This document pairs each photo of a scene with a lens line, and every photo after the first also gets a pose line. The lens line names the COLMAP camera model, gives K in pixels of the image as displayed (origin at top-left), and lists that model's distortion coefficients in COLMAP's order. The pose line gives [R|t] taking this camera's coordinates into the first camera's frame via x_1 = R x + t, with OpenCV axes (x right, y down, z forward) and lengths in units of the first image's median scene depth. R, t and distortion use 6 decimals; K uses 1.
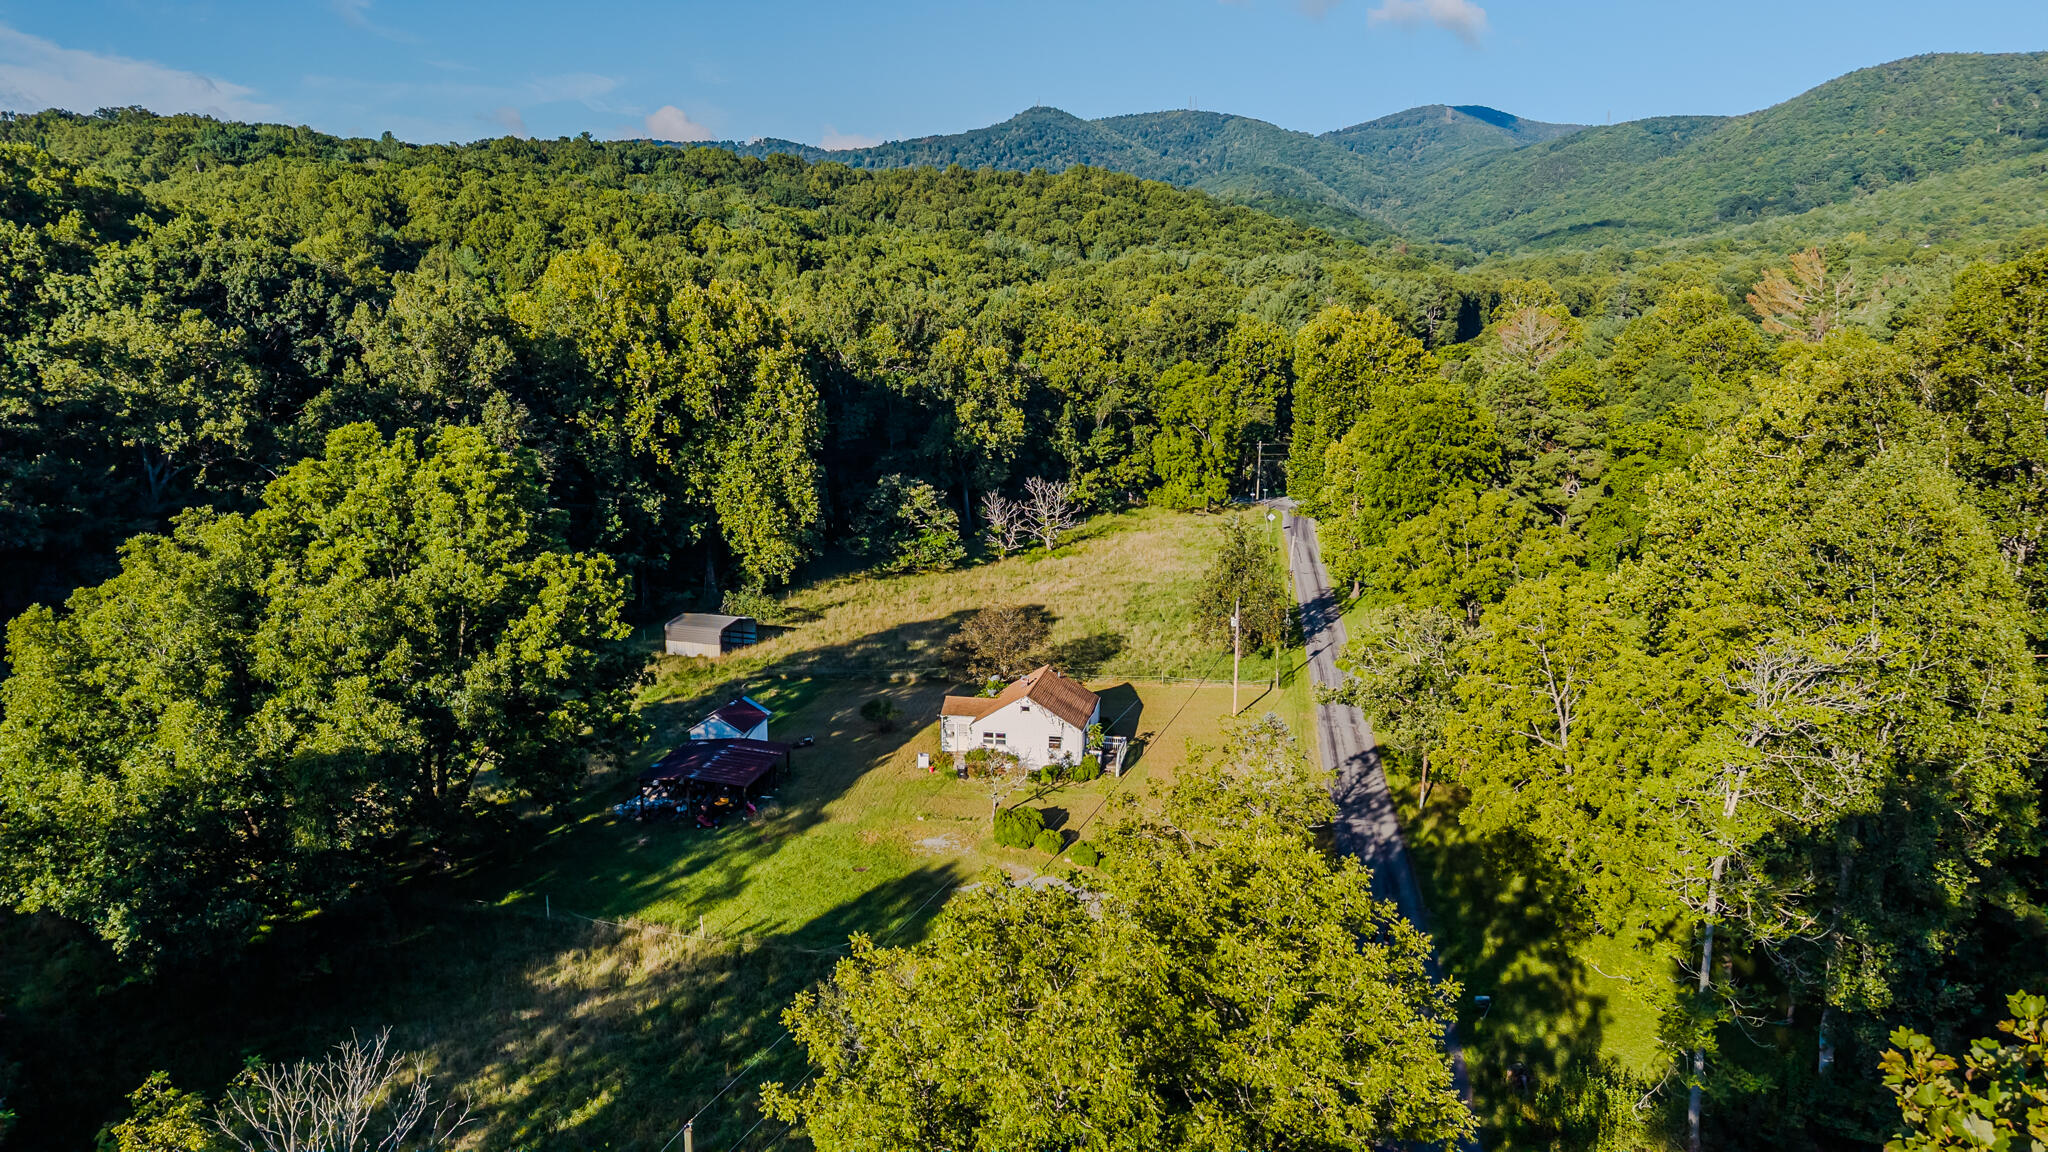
lens RADIAL K [[1362.9, 0, 1037.1], [0, 1362.9, 581.7], [0, 0, 1]] dist [0.034565, -0.047588]
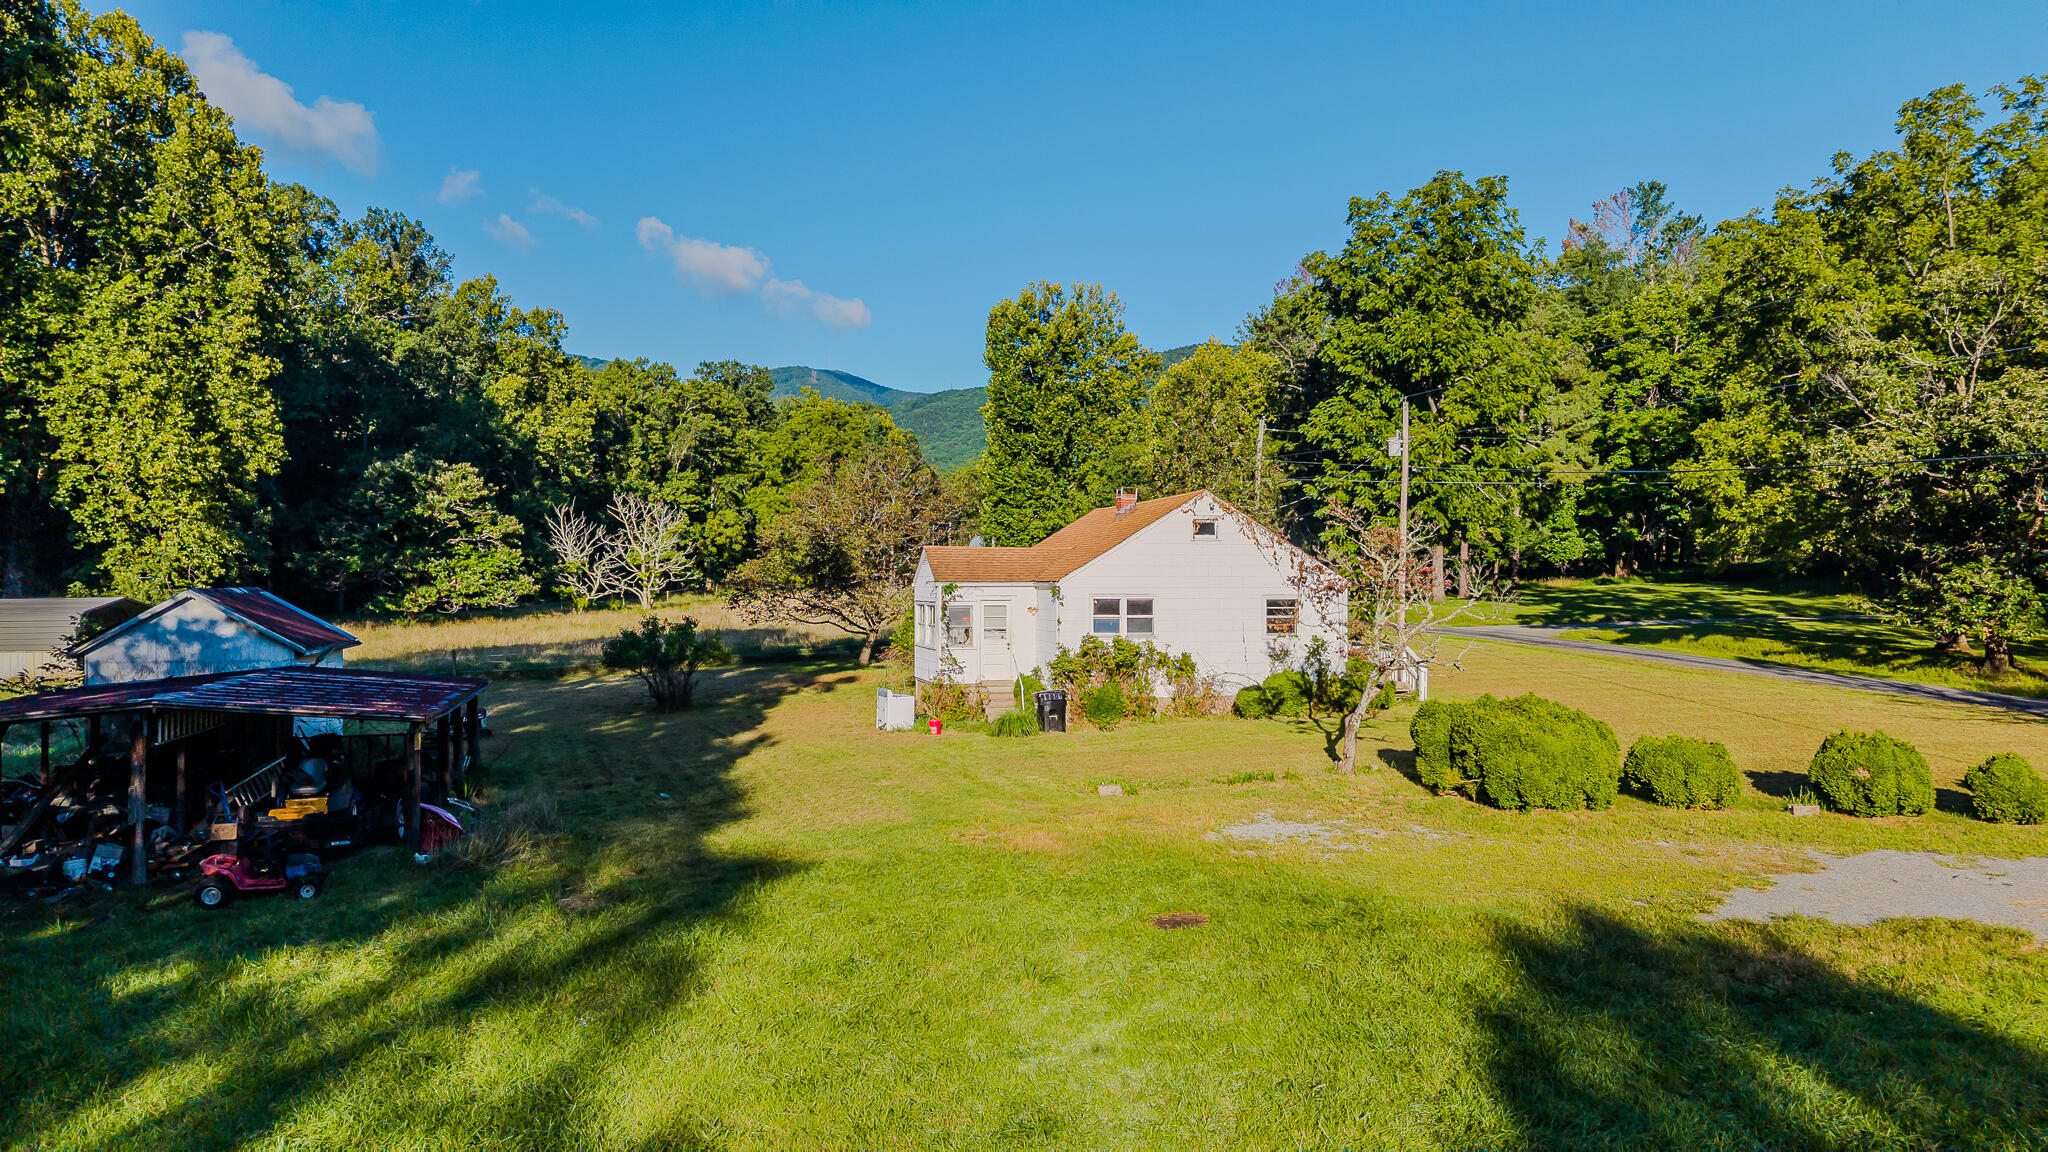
lens RADIAL K [[1362.9, 0, 1037.6], [0, 1362.9, 583.3], [0, 0, 1]] dist [0.034565, -0.047588]
pose [[0.899759, 0.000229, 0.436387, -0.132408], [0.078791, 0.983480, -0.162969, 0.103664], [-0.429215, 0.181016, 0.884877, 0.438220]]
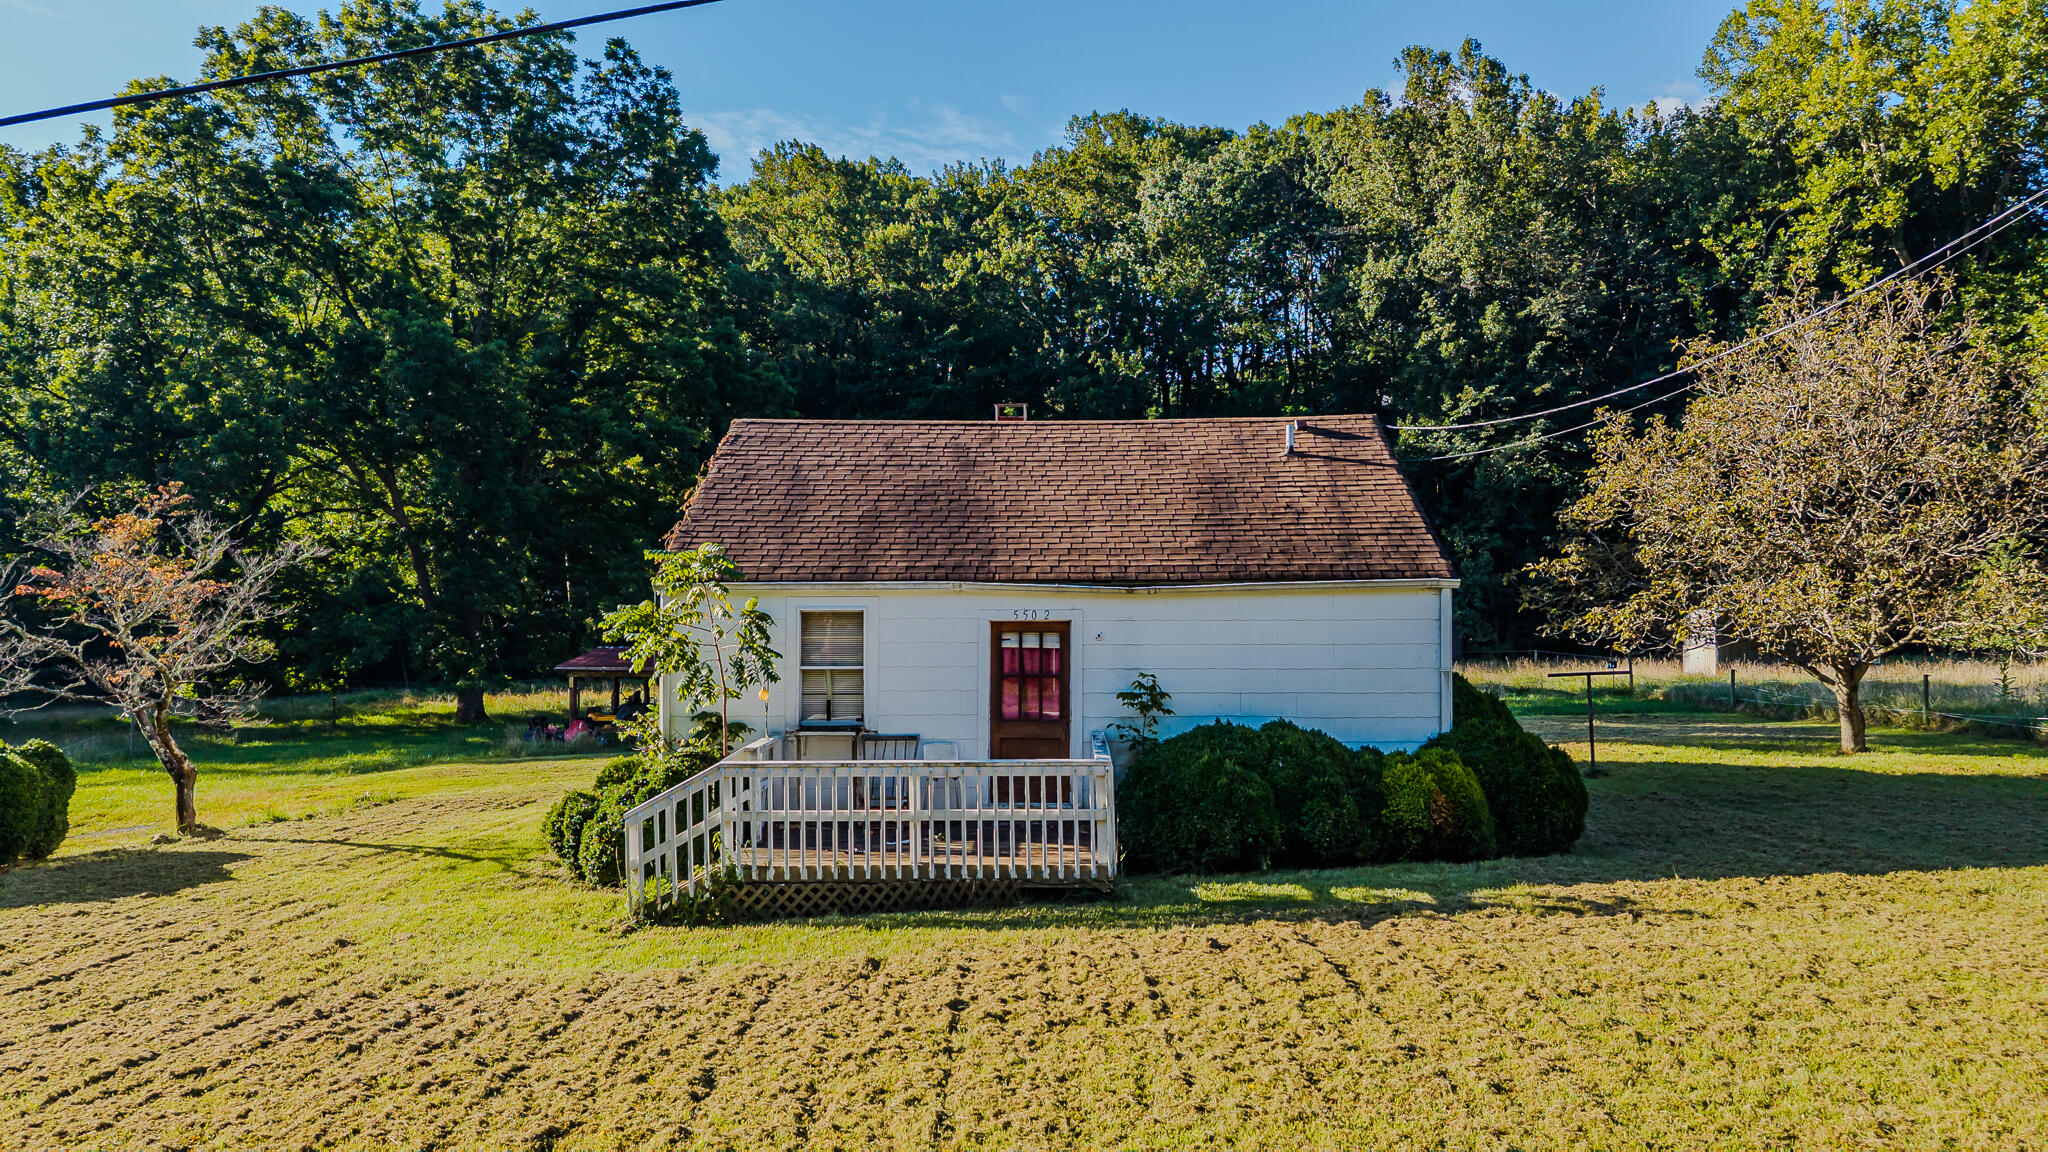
lens RADIAL K [[1362.9, 0, 1036.4], [0, 1362.9, 577.5], [0, 0, 1]] dist [0.034565, -0.047588]
pose [[0.163229, -0.008953, -0.986548, 0.128436], [-0.172436, 0.984308, -0.037463, 0.067230], [0.971402, 0.176232, 0.159124, 0.638336]]
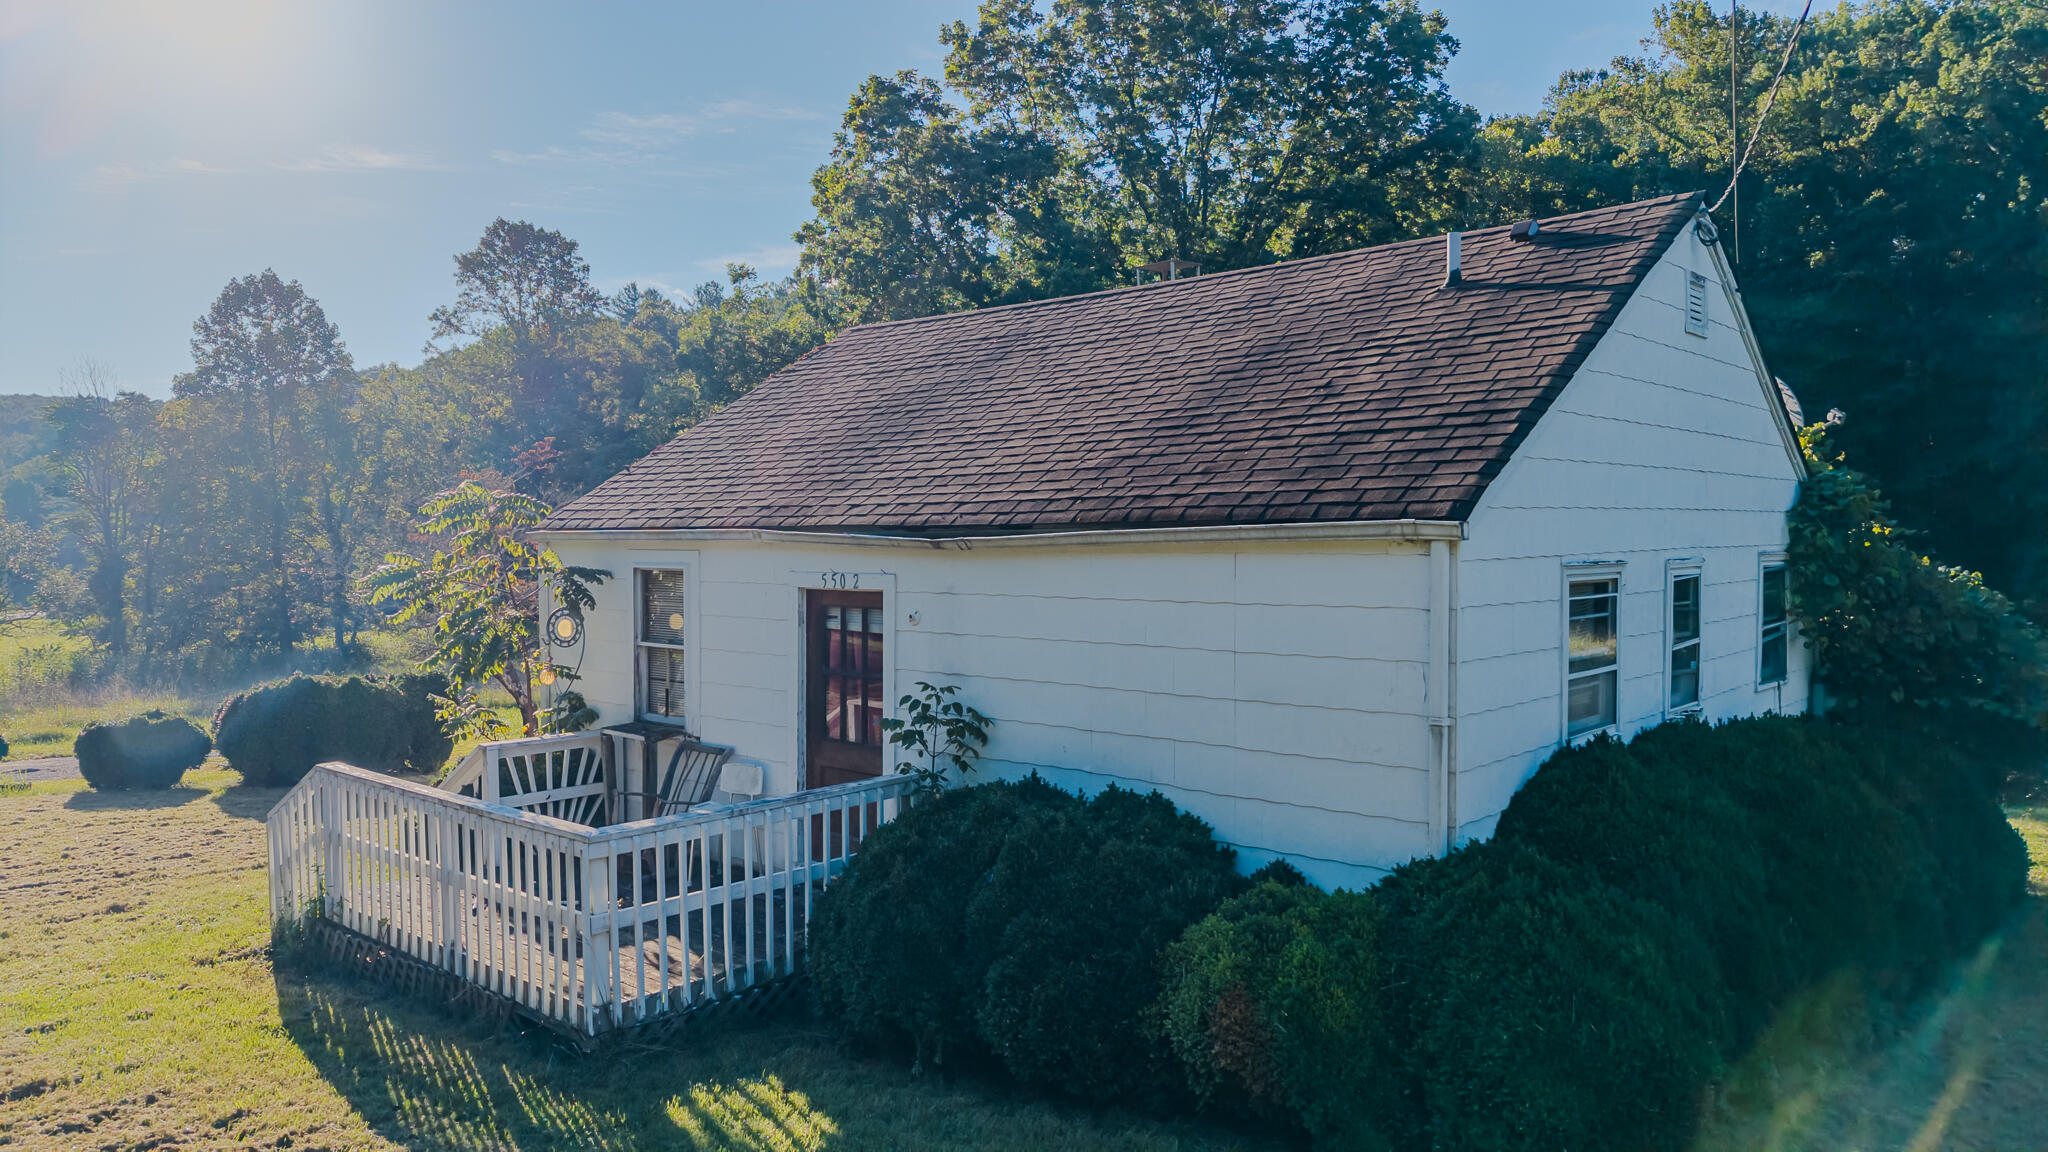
lens RADIAL K [[1362.9, 0, 1023.5], [0, 1362.9, 587.2], [0, 0, 1]] dist [0.034565, -0.047588]
pose [[-0.516468, 0.033525, -0.855650, 0.078987], [-0.148361, 0.980618, 0.127972, 0.056385], [0.843356, 0.193039, -0.501484, 0.697309]]
